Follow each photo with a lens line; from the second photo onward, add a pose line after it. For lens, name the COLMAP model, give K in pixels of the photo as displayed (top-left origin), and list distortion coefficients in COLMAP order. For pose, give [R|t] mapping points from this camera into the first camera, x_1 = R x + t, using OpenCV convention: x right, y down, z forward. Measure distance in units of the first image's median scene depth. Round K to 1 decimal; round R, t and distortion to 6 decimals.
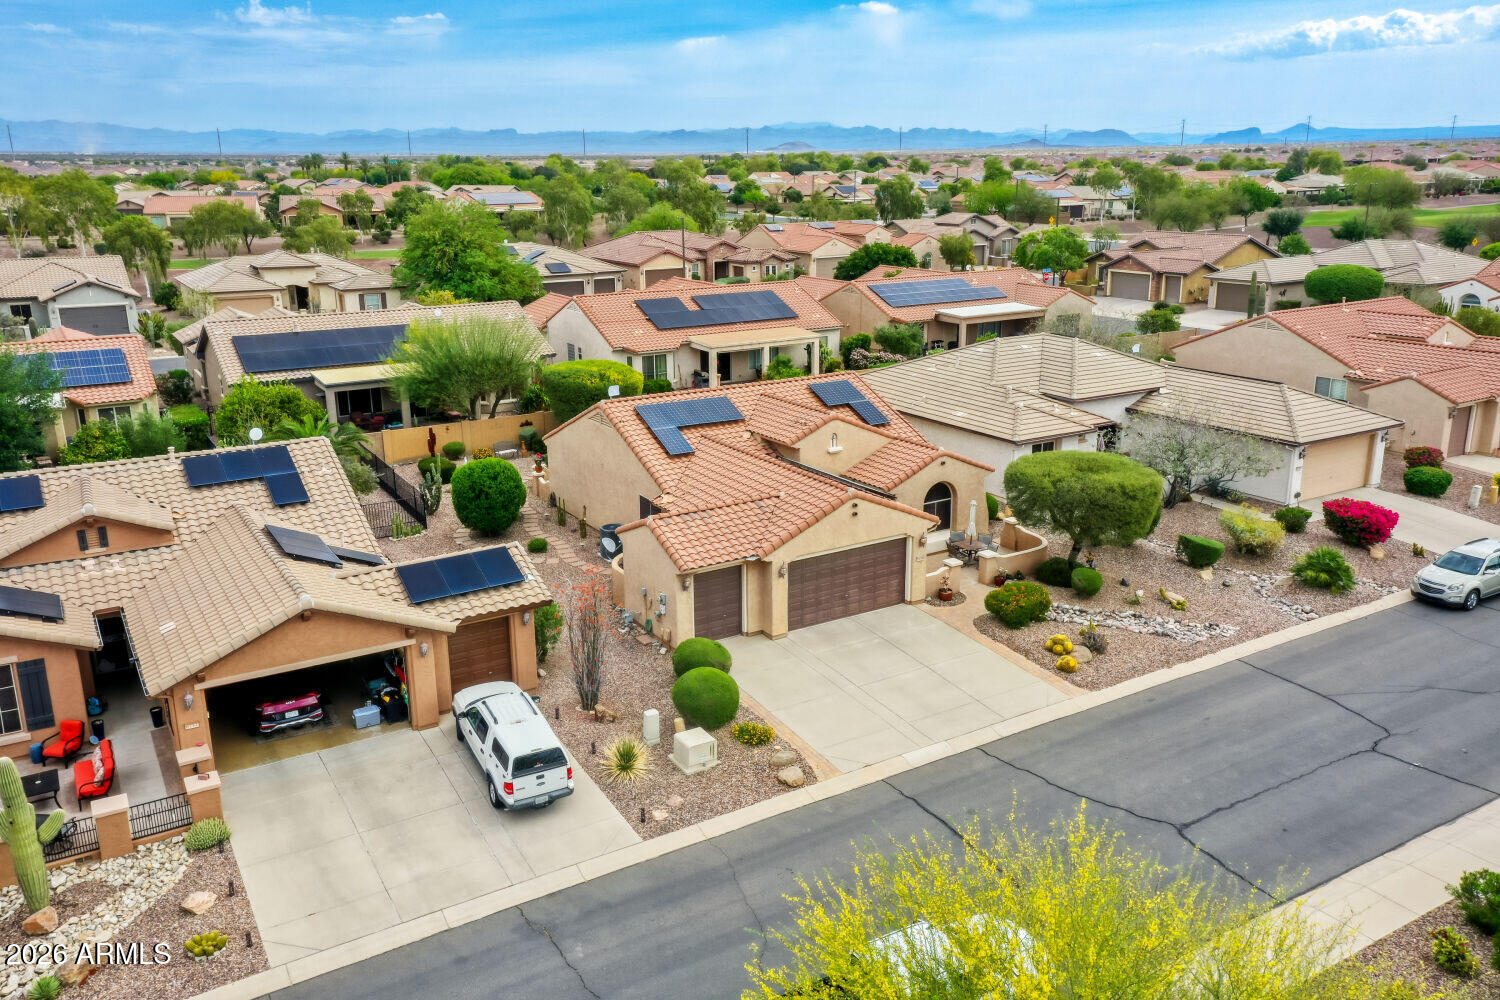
lens RADIAL K [[1259.8, 0, 750.0], [0, 1259.8, 500.0], [0, 0, 1]] dist [0.057131, 0.000271]
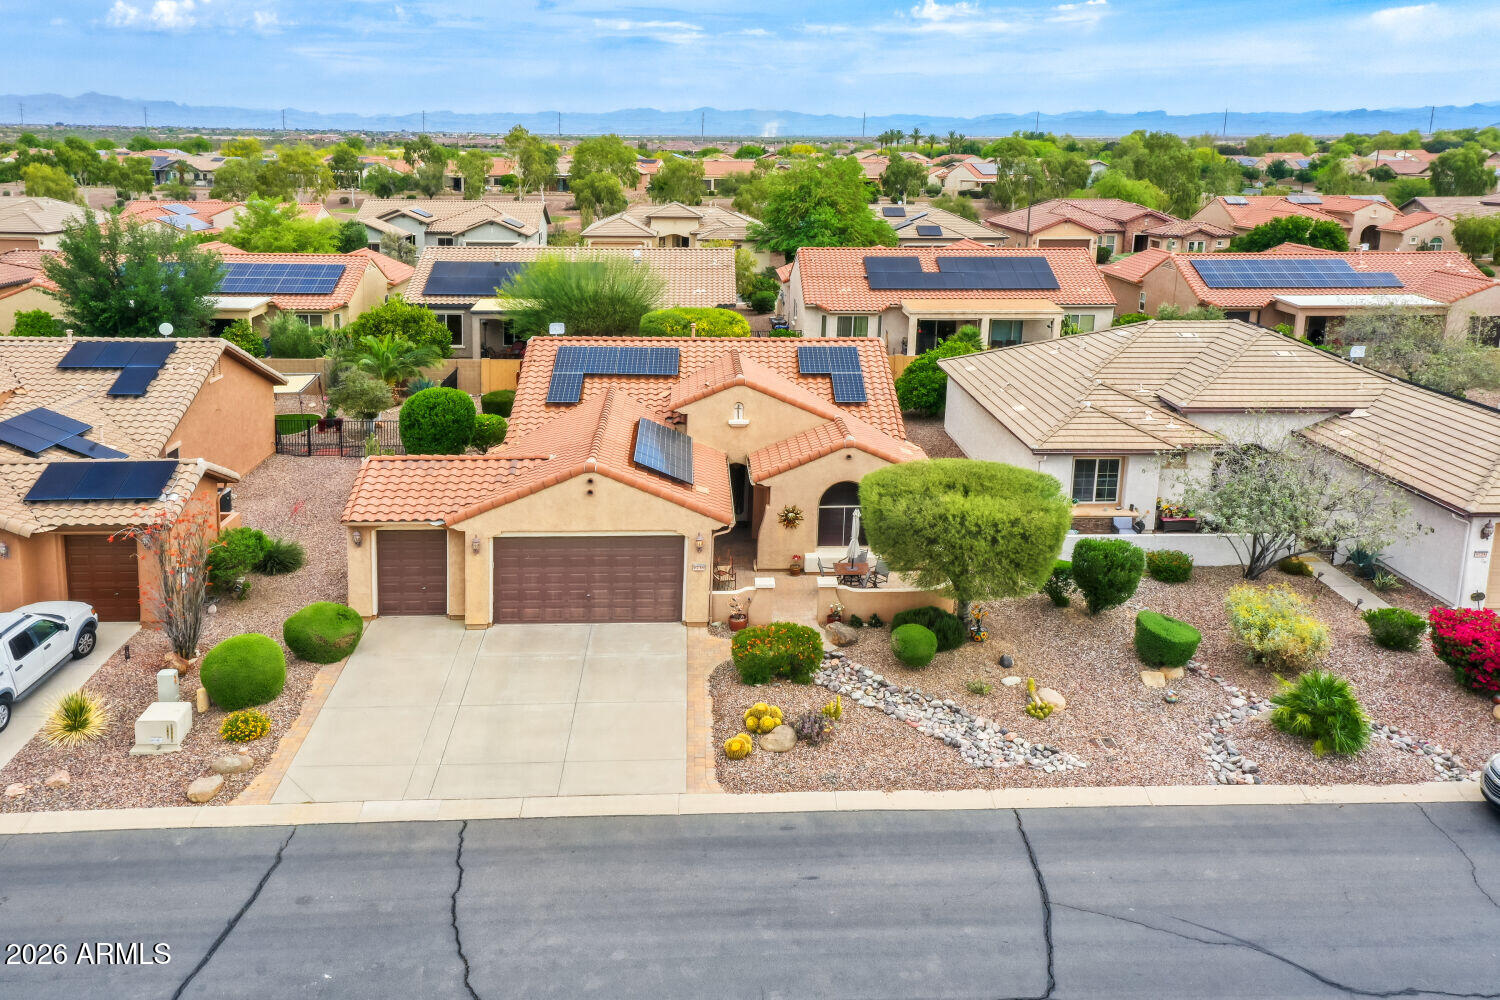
lens RADIAL K [[1265.3, 0, 747.8], [0, 1265.3, 371.8], [0, 0, 1]] dist [0.054976, -0.001756]
pose [[0.855253, 0.103447, -0.507781, 0.390186], [-0.148239, 0.987764, -0.048447, -0.027309], [0.496556, 0.116707, 0.860123, 0.248809]]
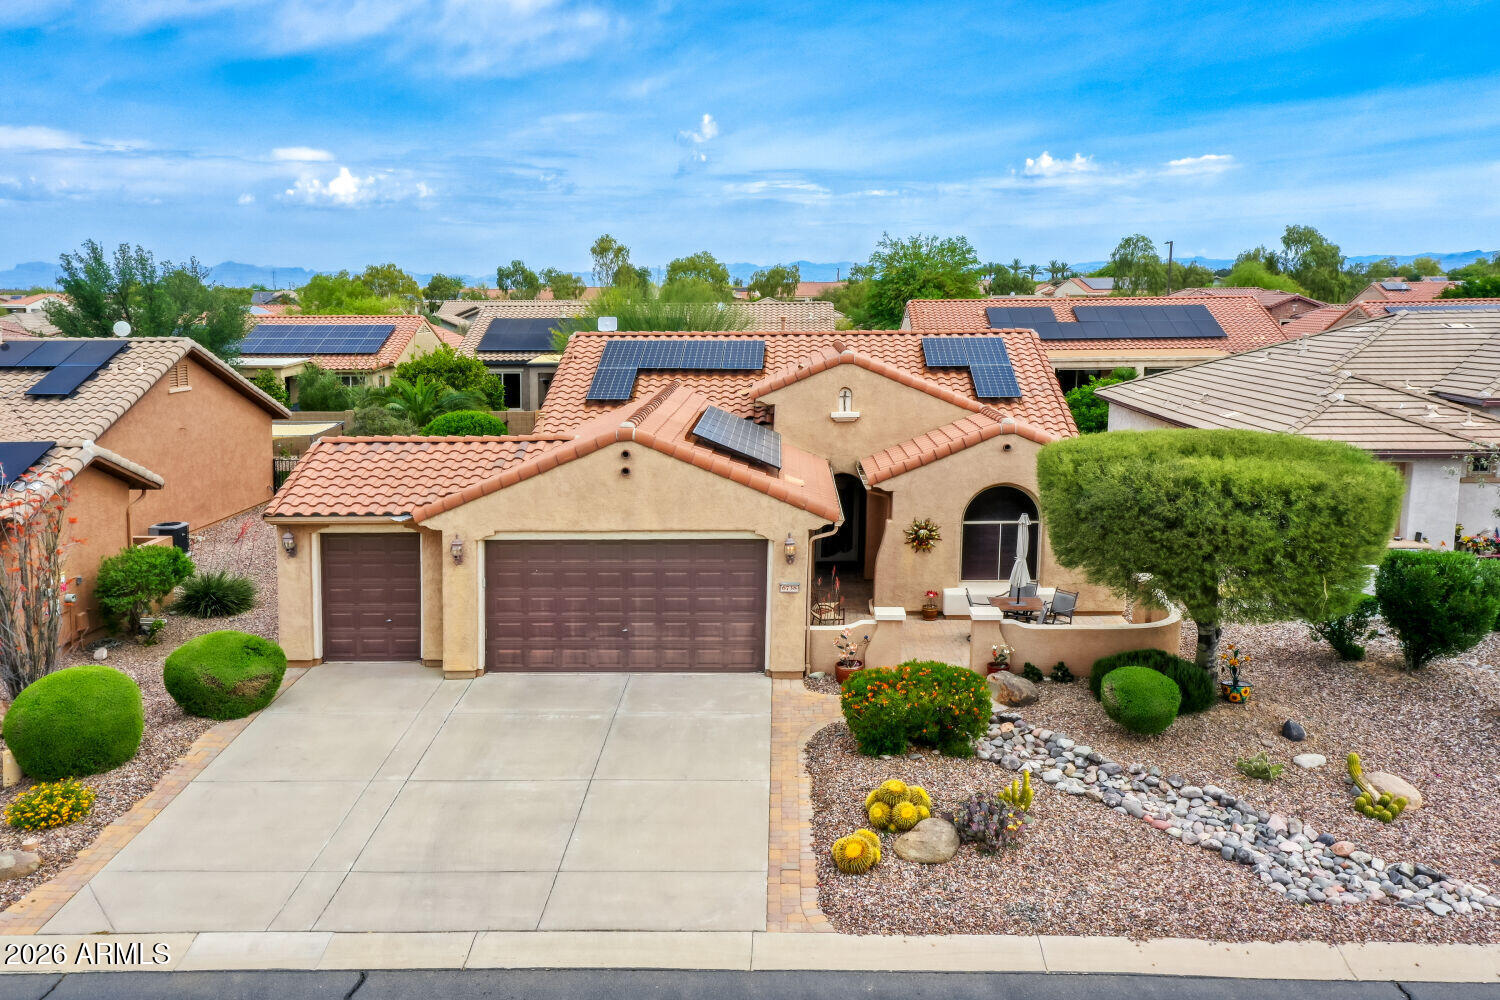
lens RADIAL K [[1195.0, 0, 747.0], [0, 1195.0, 478.6], [0, 0, 1]] dist [0.056261, 0.002712]
pose [[0.812553, 0.073795, -0.578198, 0.286255], [-0.150199, 0.984963, -0.085366, 0.034180], [0.563204, 0.156209, 0.811419, 0.433590]]
